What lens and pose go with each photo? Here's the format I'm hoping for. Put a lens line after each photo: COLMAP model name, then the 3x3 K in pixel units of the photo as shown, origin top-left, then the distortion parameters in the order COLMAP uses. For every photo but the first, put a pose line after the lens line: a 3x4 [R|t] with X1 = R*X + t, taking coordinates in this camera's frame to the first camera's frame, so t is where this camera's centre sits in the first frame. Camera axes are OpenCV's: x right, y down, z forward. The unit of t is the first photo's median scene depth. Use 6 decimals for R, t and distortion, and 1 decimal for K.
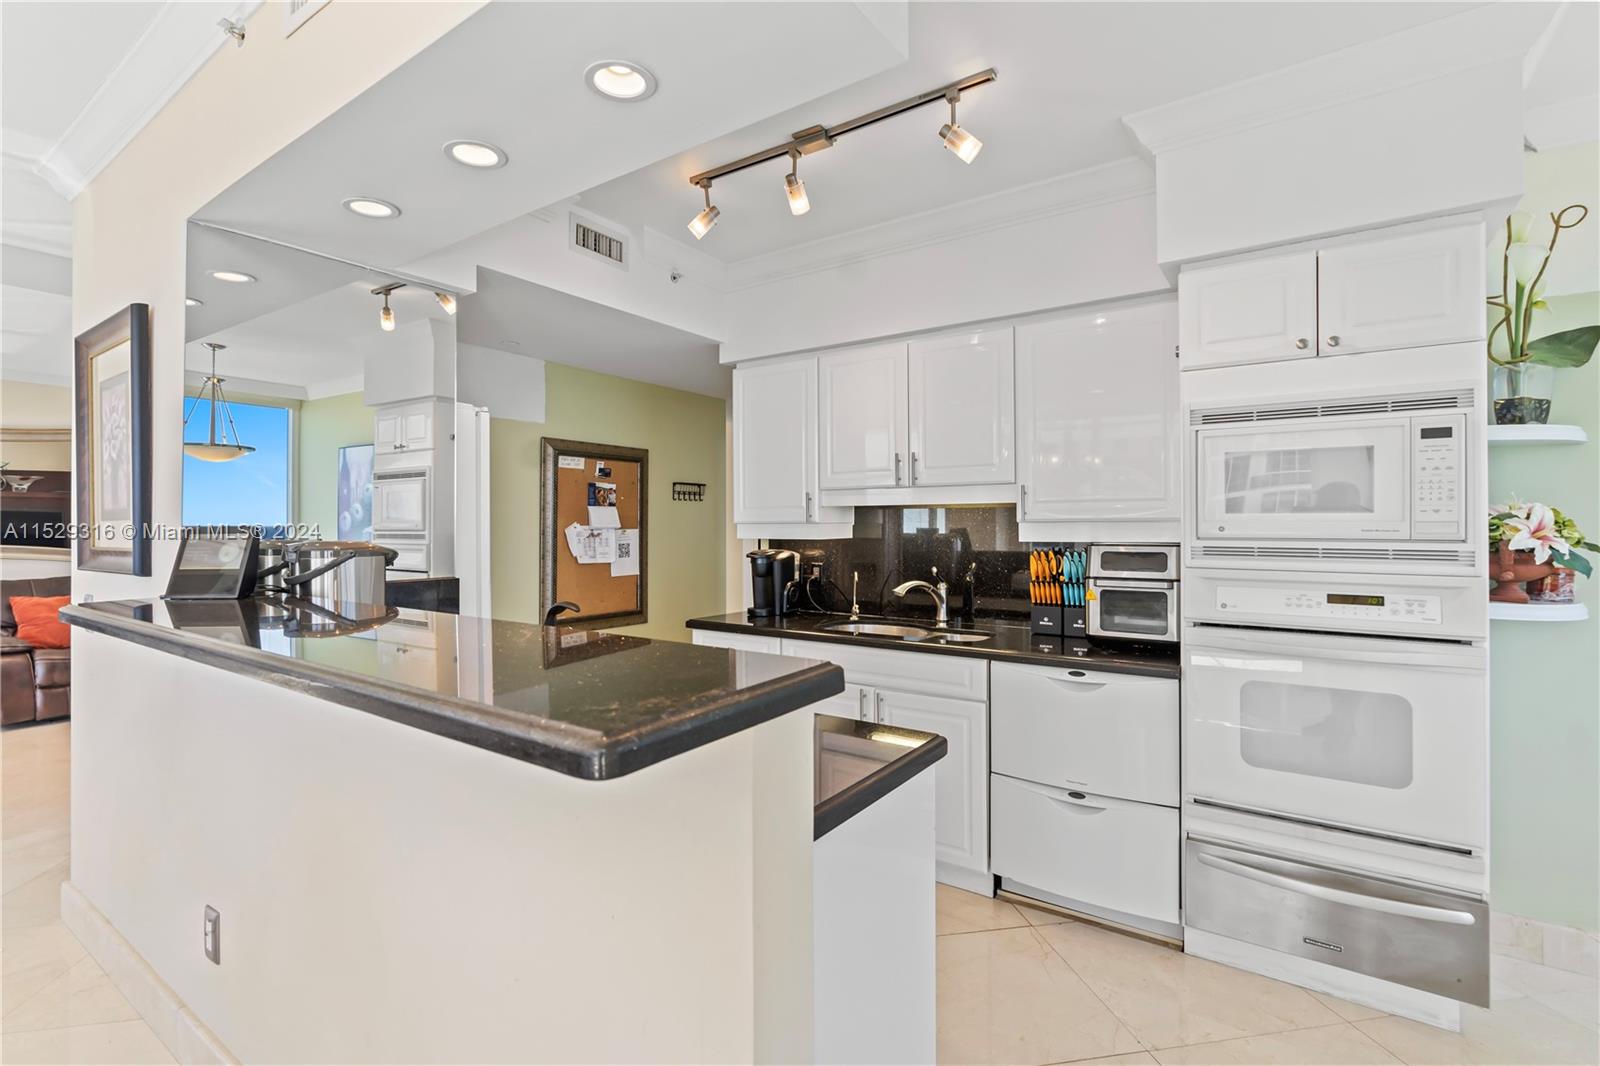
lens RADIAL K [[736.6, 0, 794.1], [0, 736.6, 522.3], [0, 0, 1]] dist [-0.000884, 0.001650]
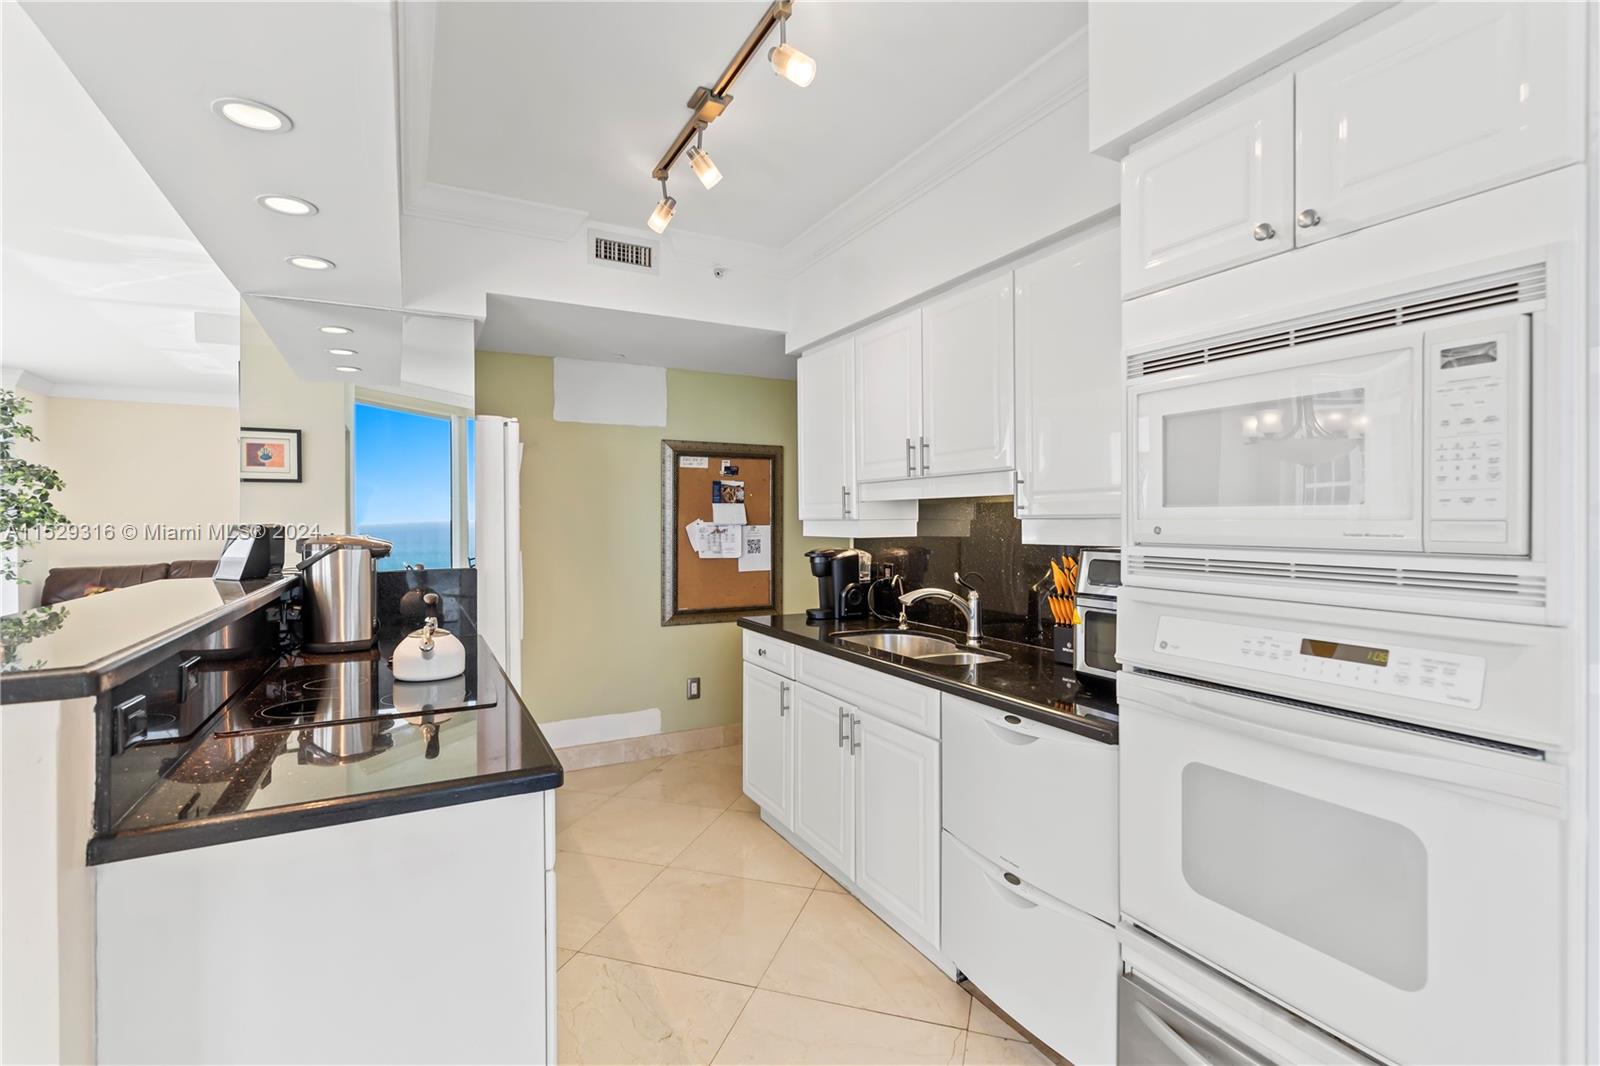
lens RADIAL K [[736.6, 0, 786.2], [0, 736.6, 525.9], [0, 0, 1]] dist [-0.000884, 0.001650]
pose [[0.882144, 0.002793, -0.470971, 0.495039], [0.003103, 0.999926, 0.011741, -0.003181], [0.470969, -0.011819, 0.882071, 0.207165]]
